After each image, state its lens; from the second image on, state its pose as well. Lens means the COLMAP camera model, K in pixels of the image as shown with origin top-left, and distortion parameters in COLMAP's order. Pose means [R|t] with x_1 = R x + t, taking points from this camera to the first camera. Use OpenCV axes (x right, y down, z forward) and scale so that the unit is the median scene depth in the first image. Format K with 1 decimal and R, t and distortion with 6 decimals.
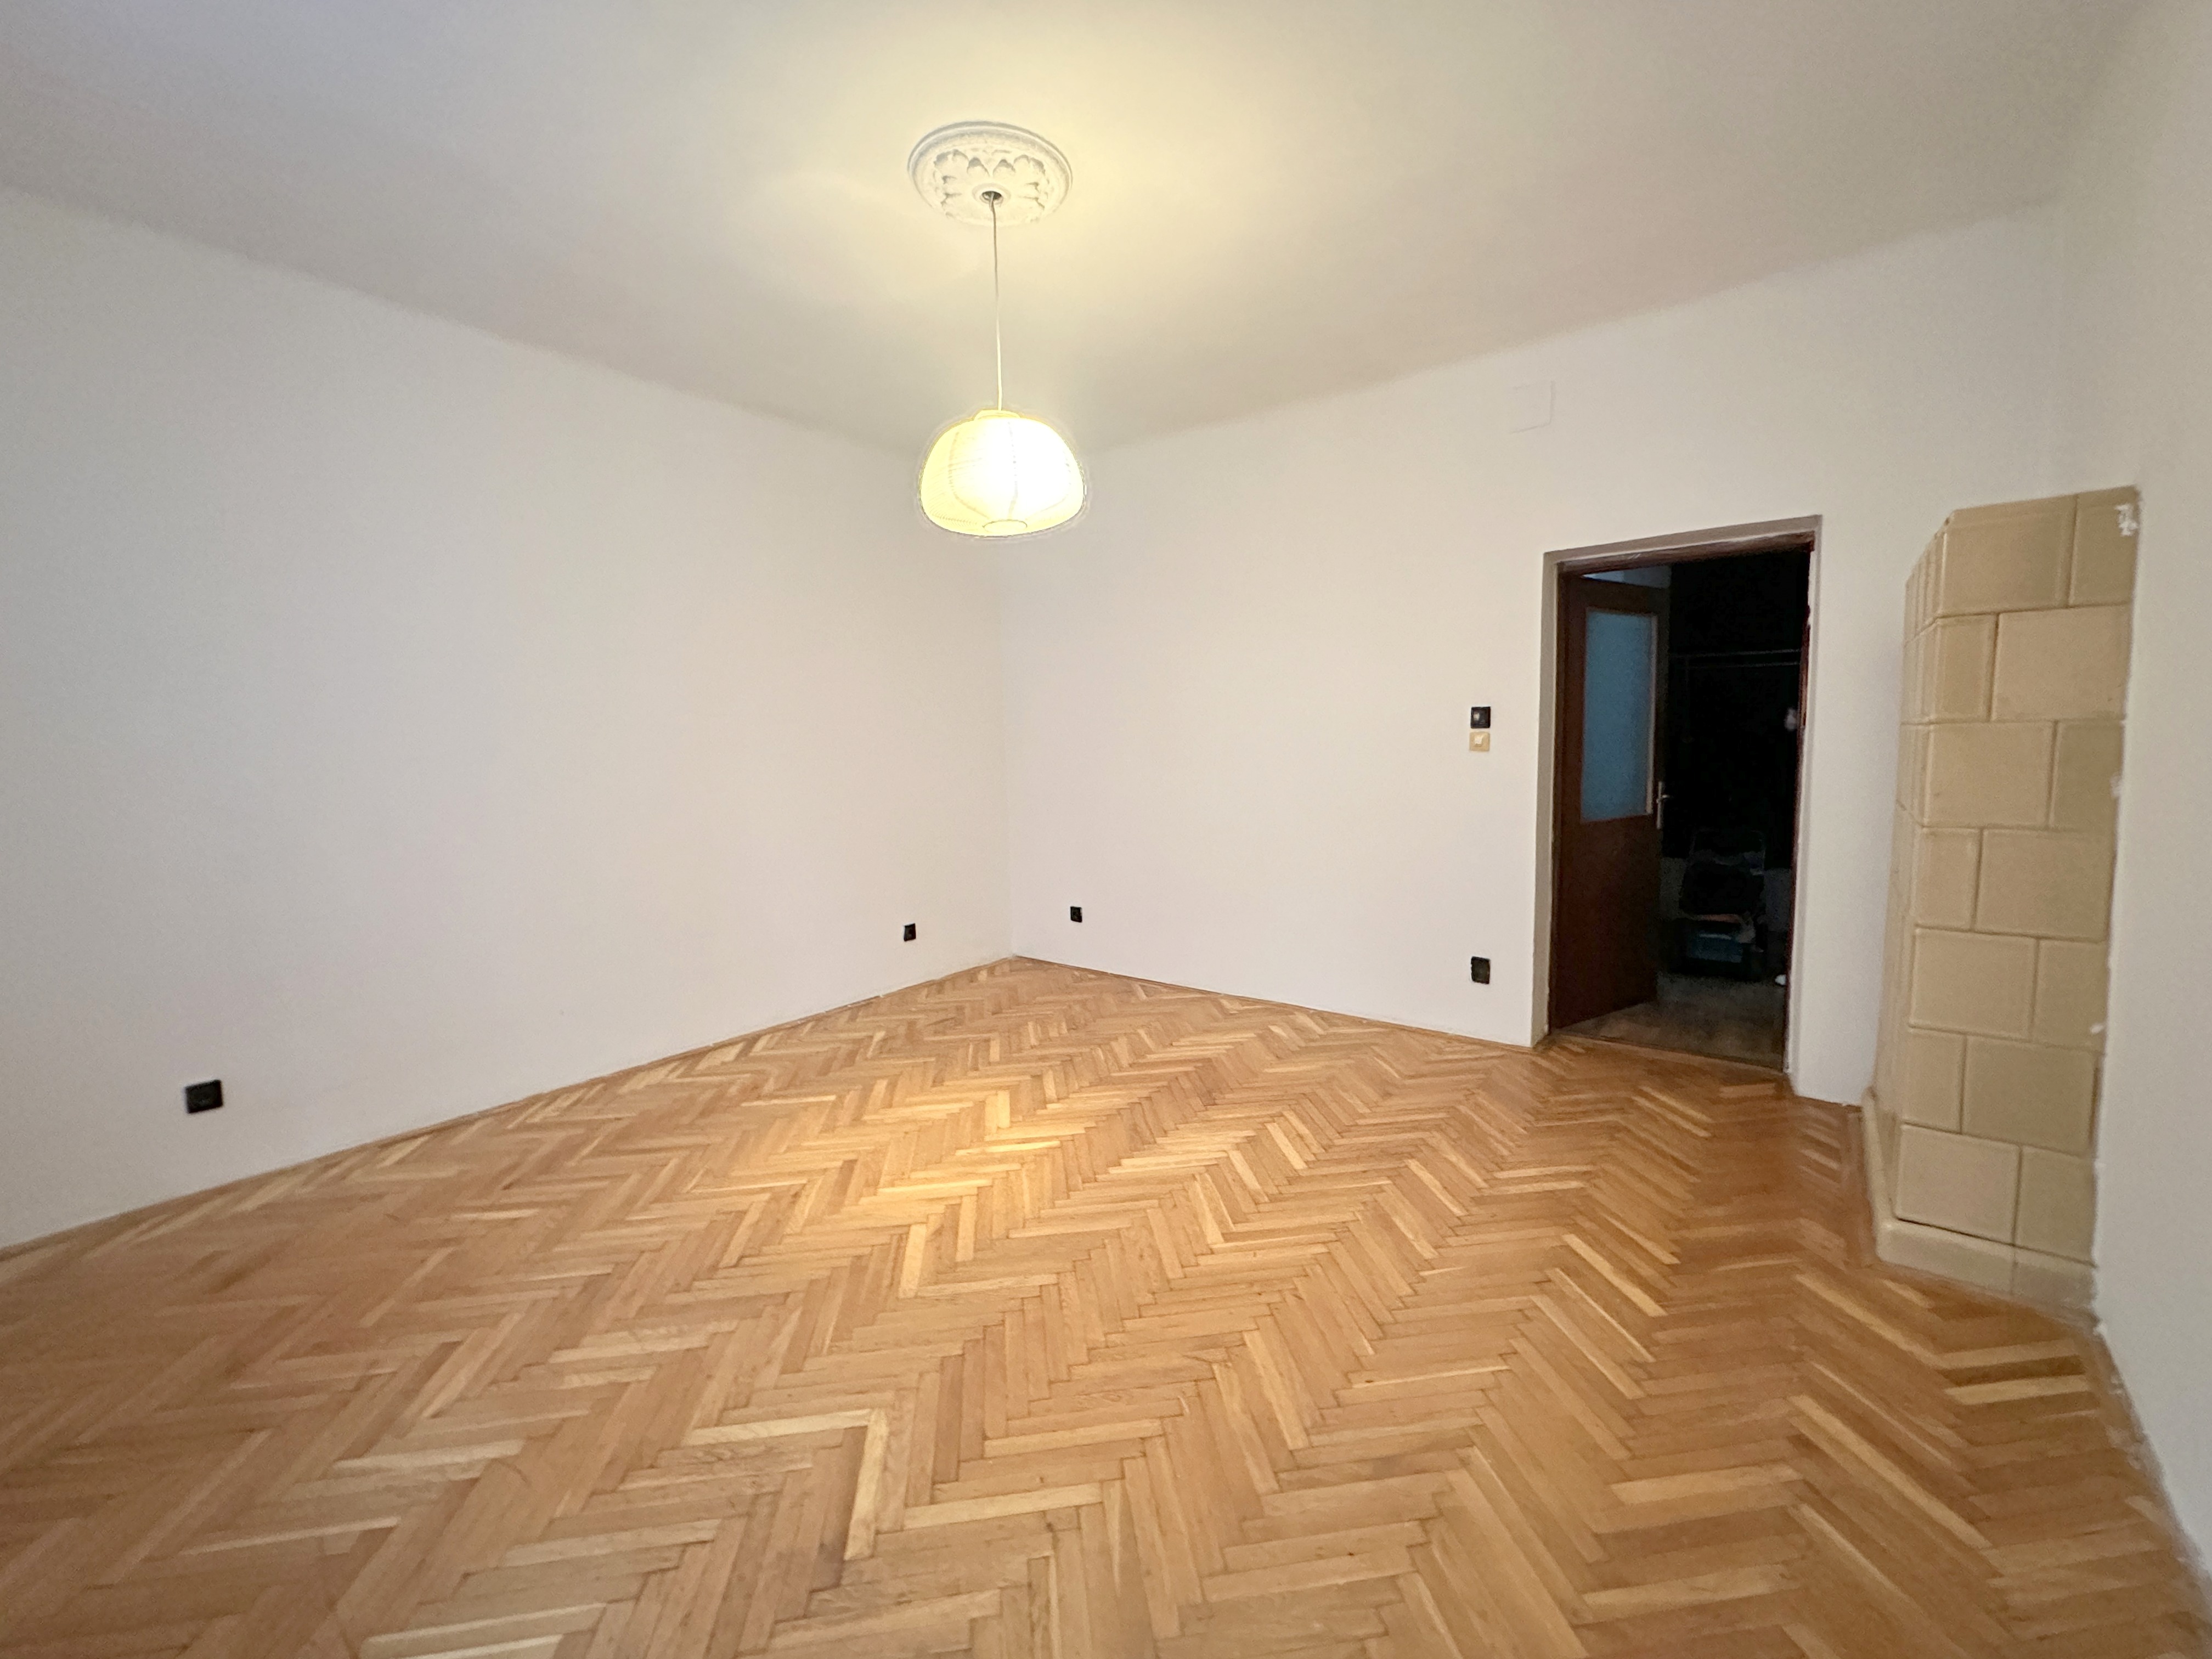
lens RADIAL K [[886.9, 0, 1110.7], [0, 886.9, 830.6], [0, 0, 1]] dist [-0.002829, 0.000507]
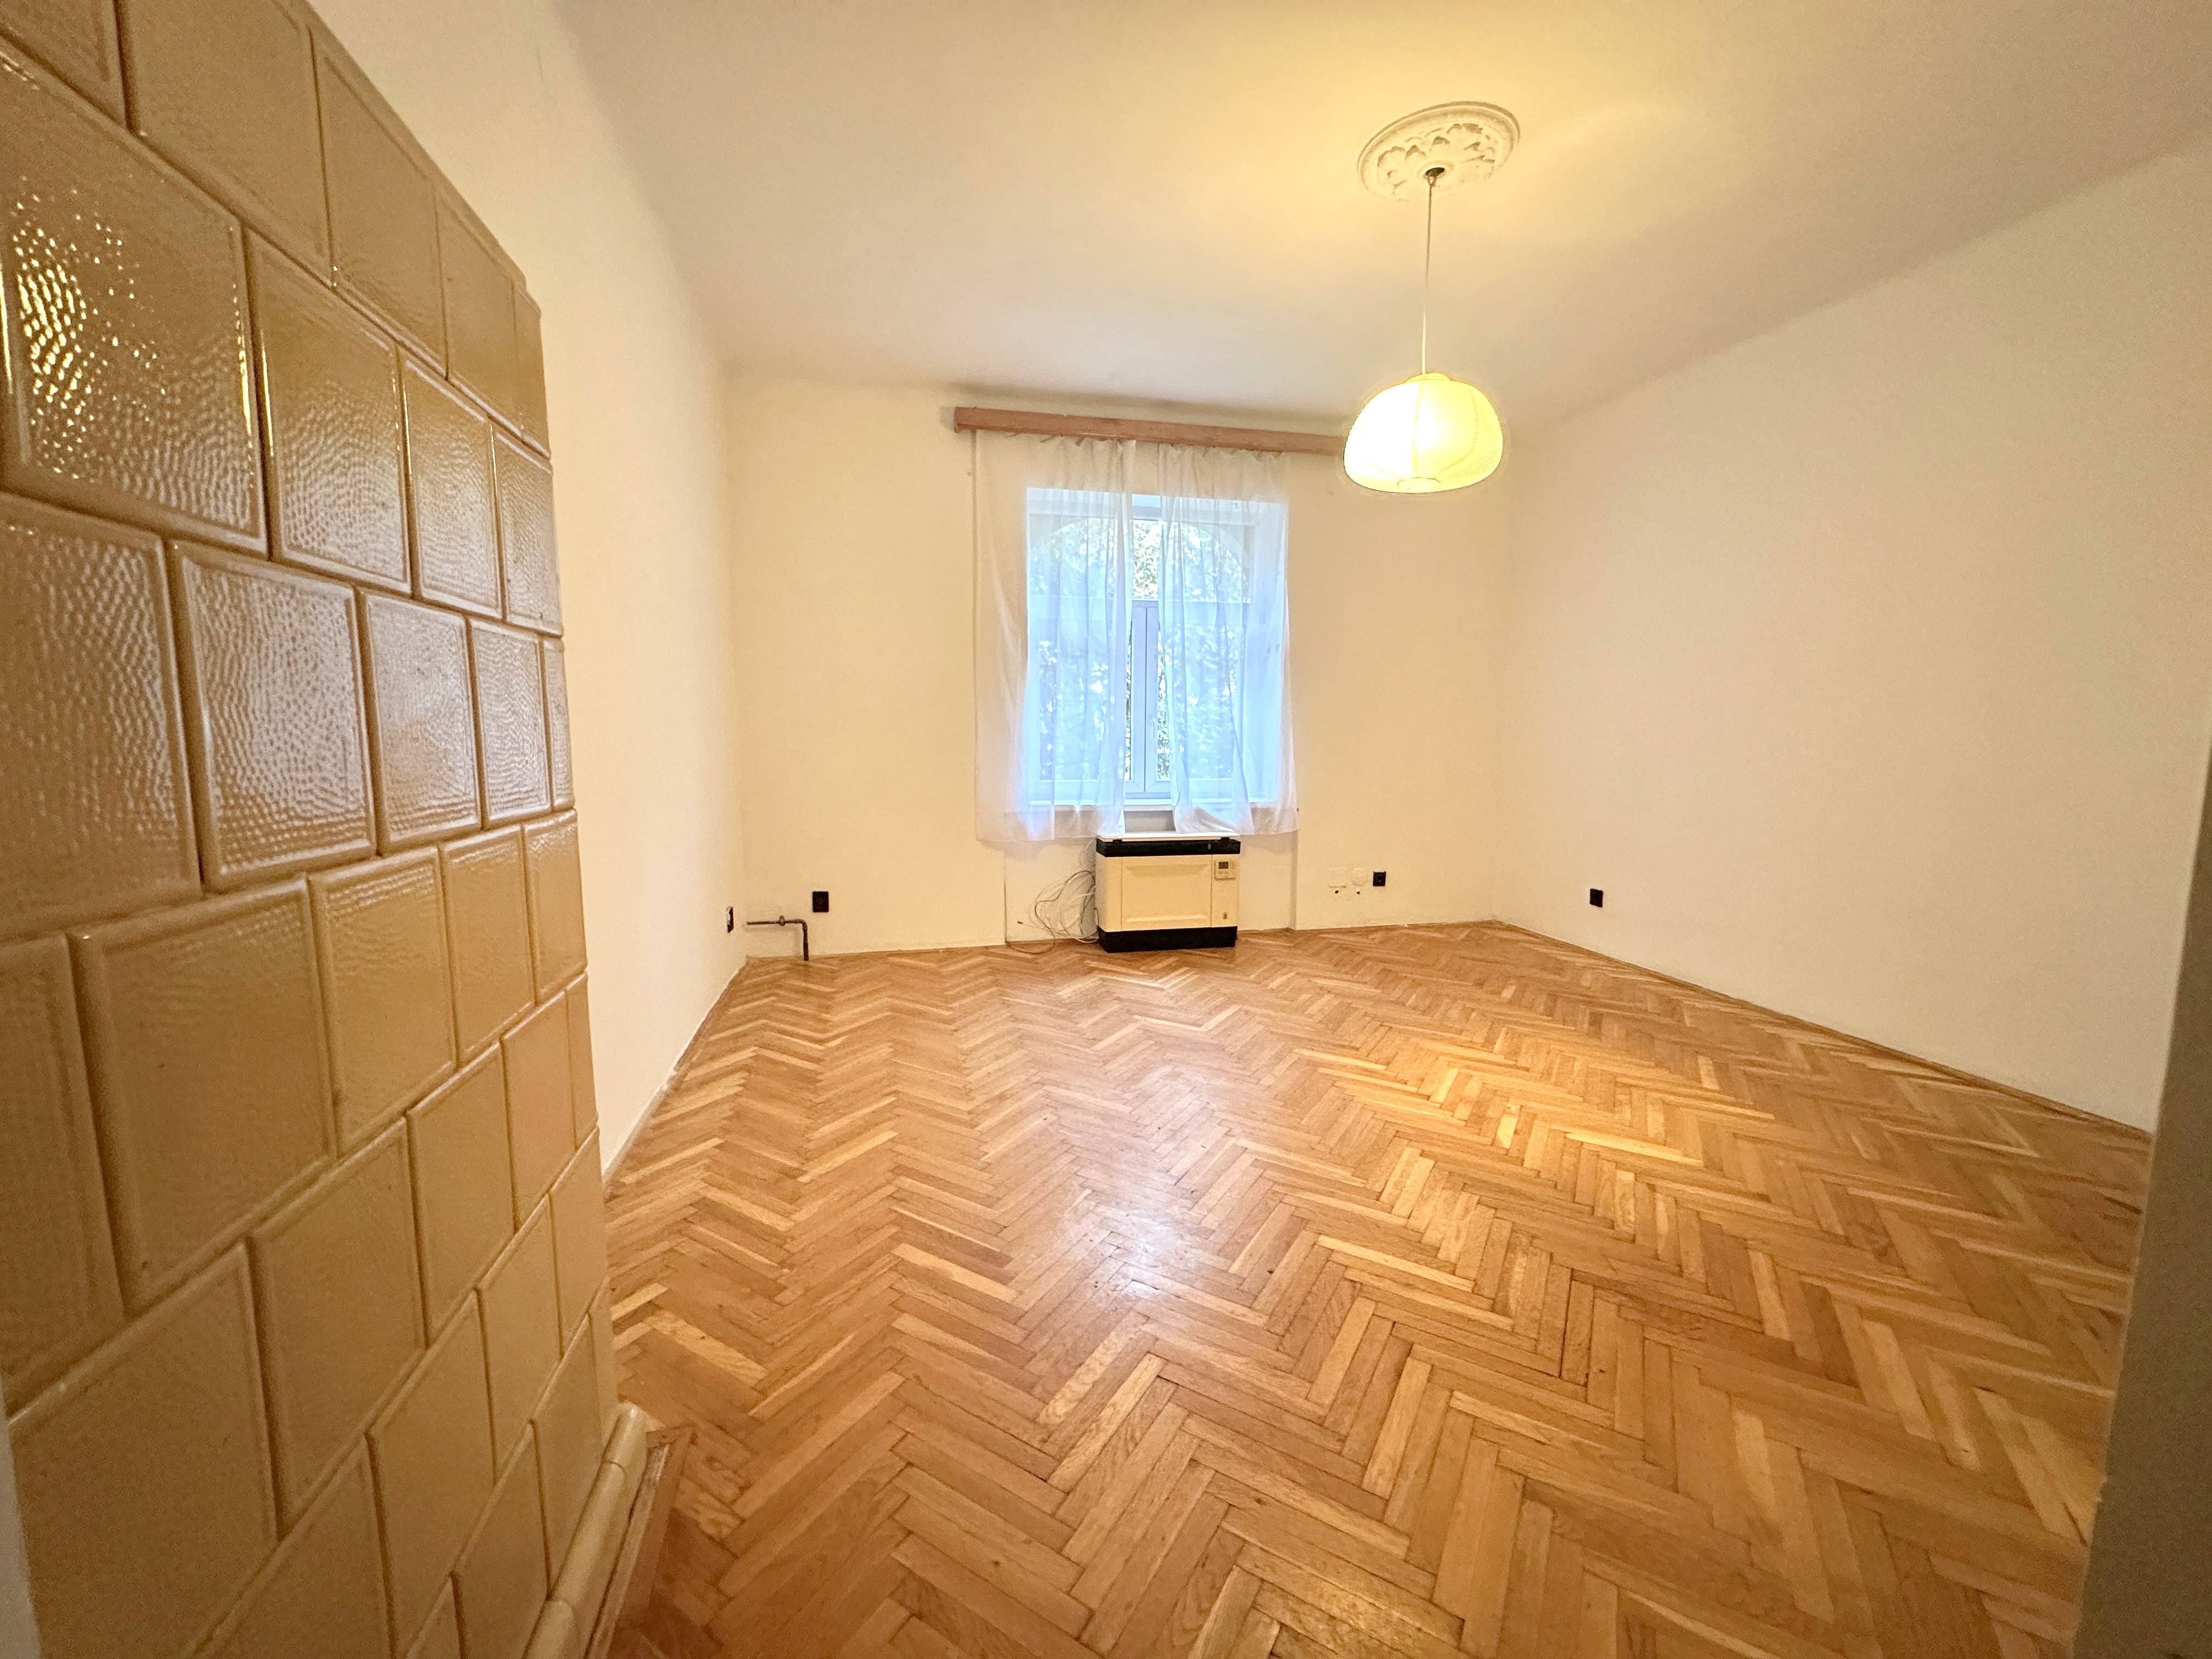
lens RADIAL K [[886.9, 0, 1108.3], [0, 886.9, 837.8], [0, 0, 1]] dist [-0.002829, 0.000507]
pose [[-0.616673, 0.121185, -0.777836, 0.738253], [-0.067687, 0.976259, 0.205761, -0.085027], [0.784304, 0.179537, -0.593830, 1.046922]]
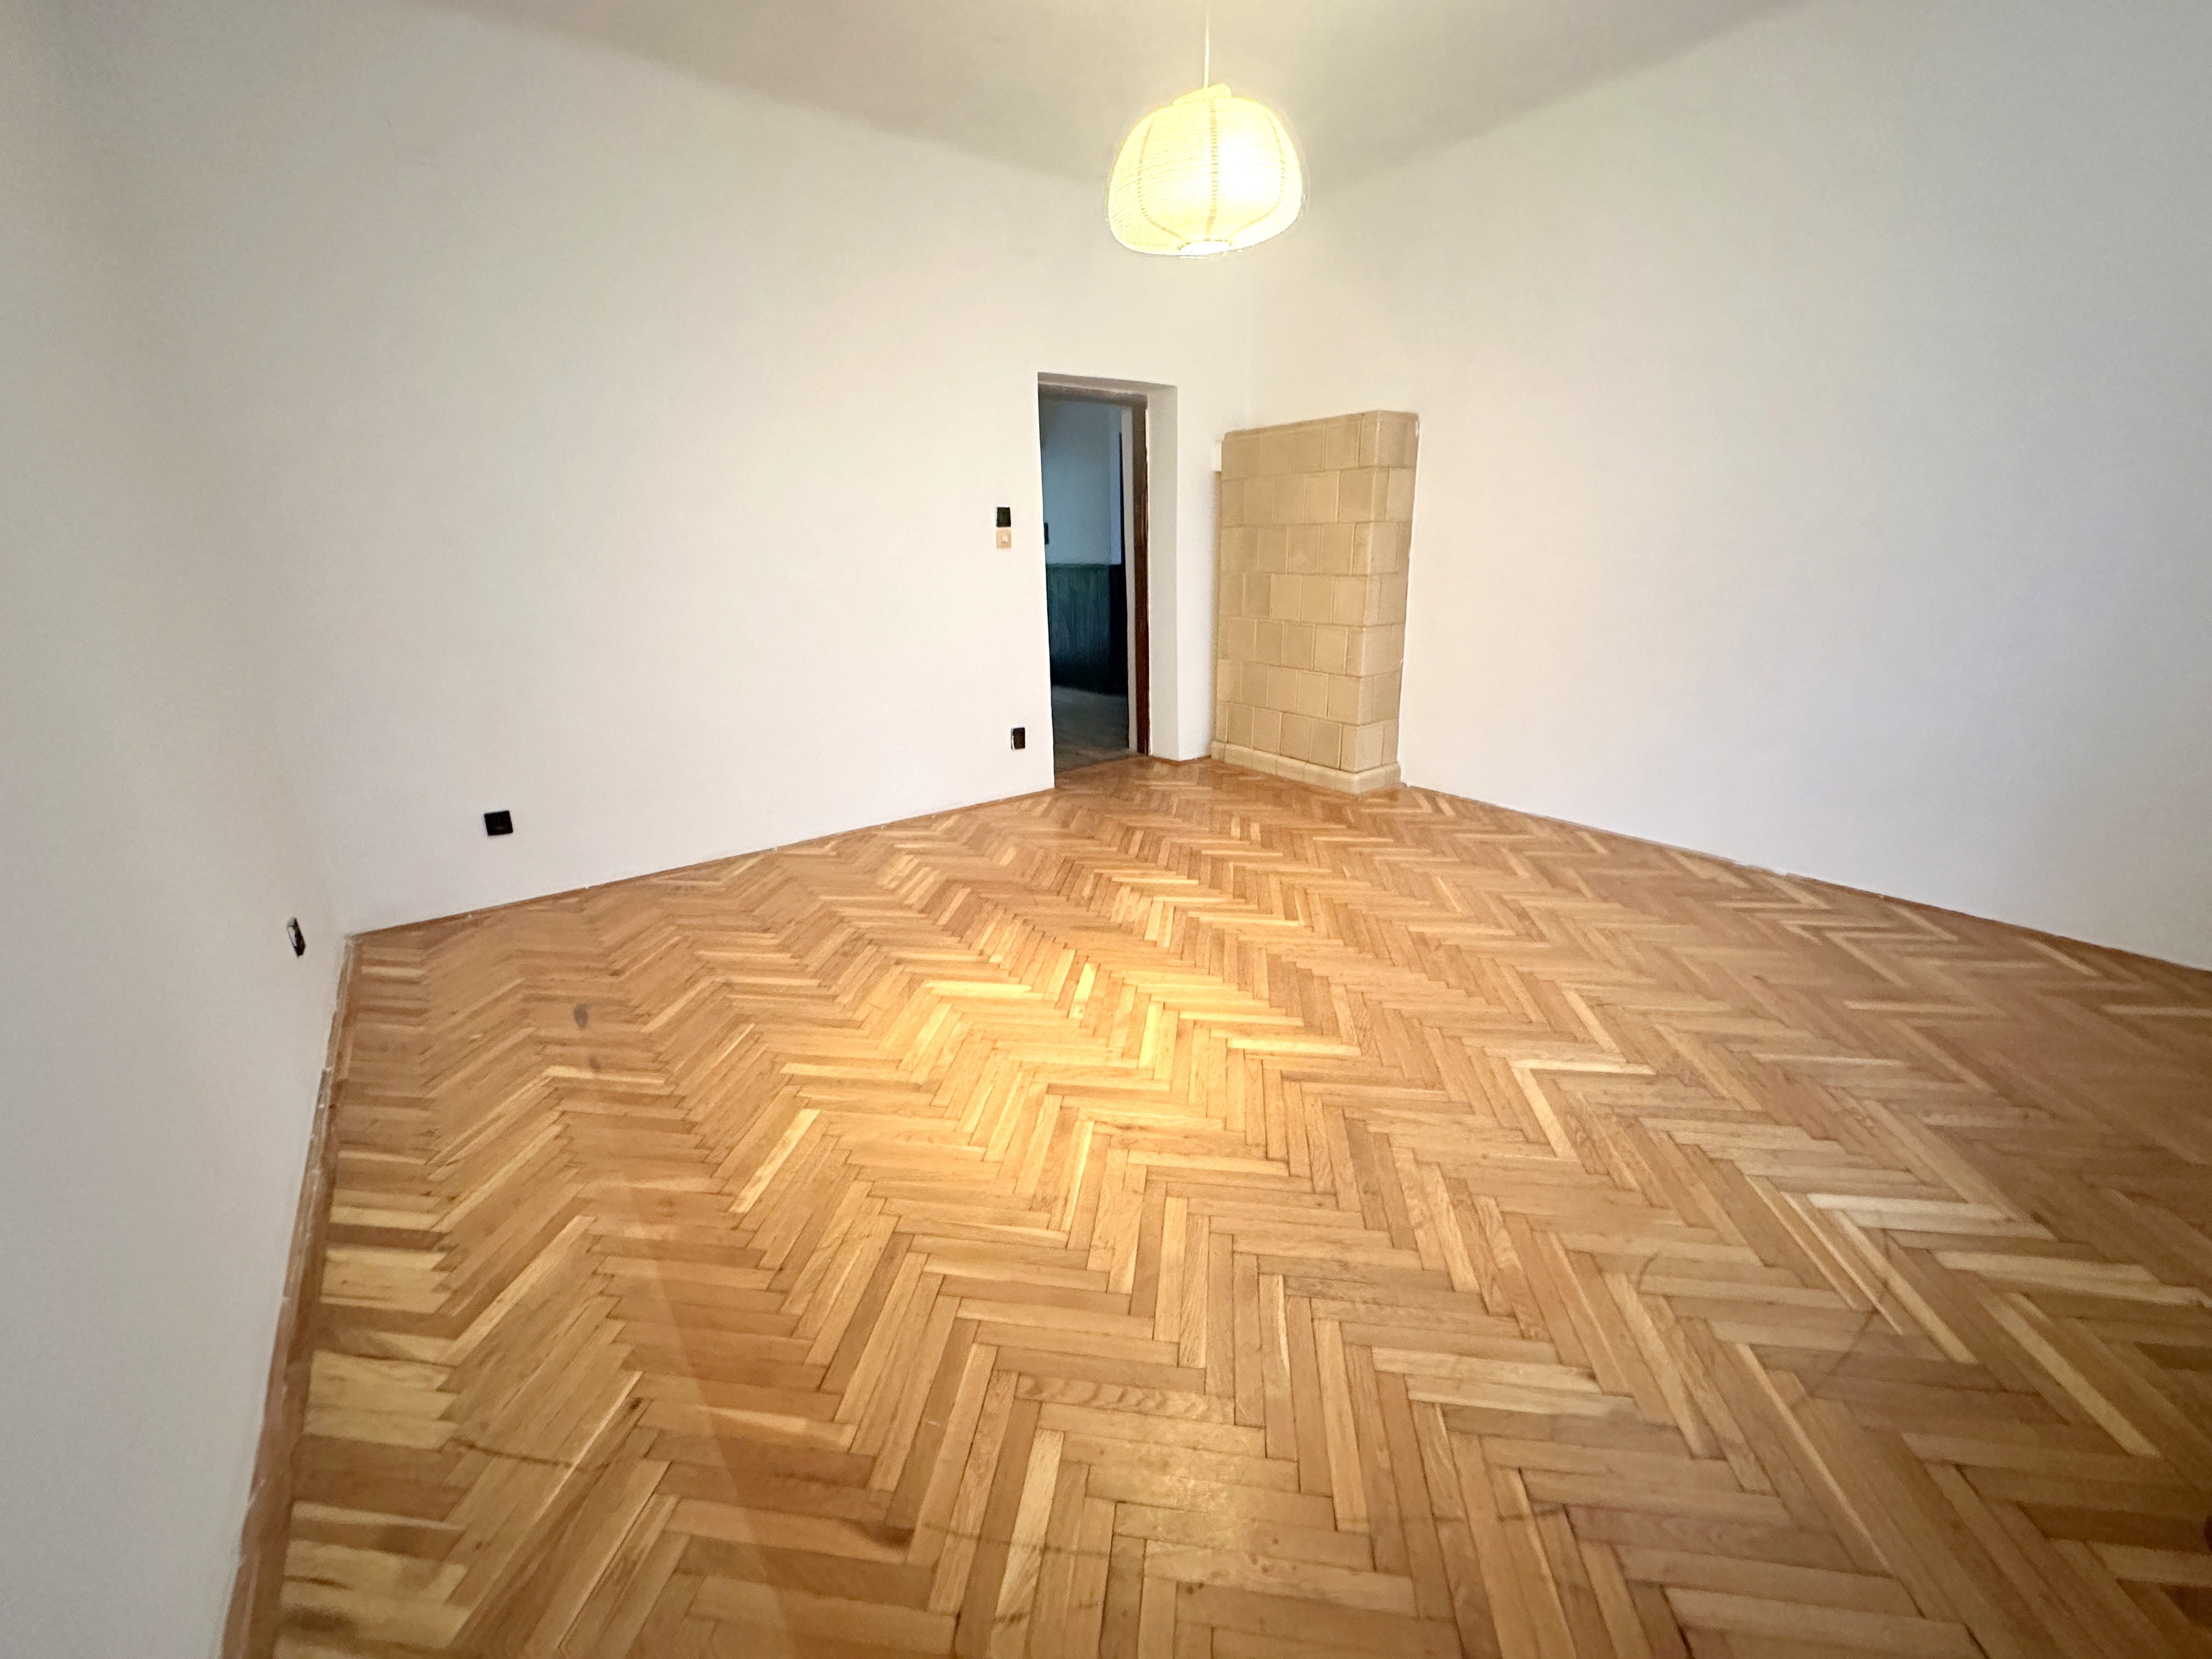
lens RADIAL K [[886.9, 0, 1096.6], [0, 886.9, 824.7], [0, 0, 1]] dist [-0.002829, 0.000507]
pose [[0.272460, -0.278302, 0.921039, -0.804738], [0.112502, 0.959904, 0.256765, -0.030535], [-0.955567, 0.033661, 0.292845, 0.642866]]
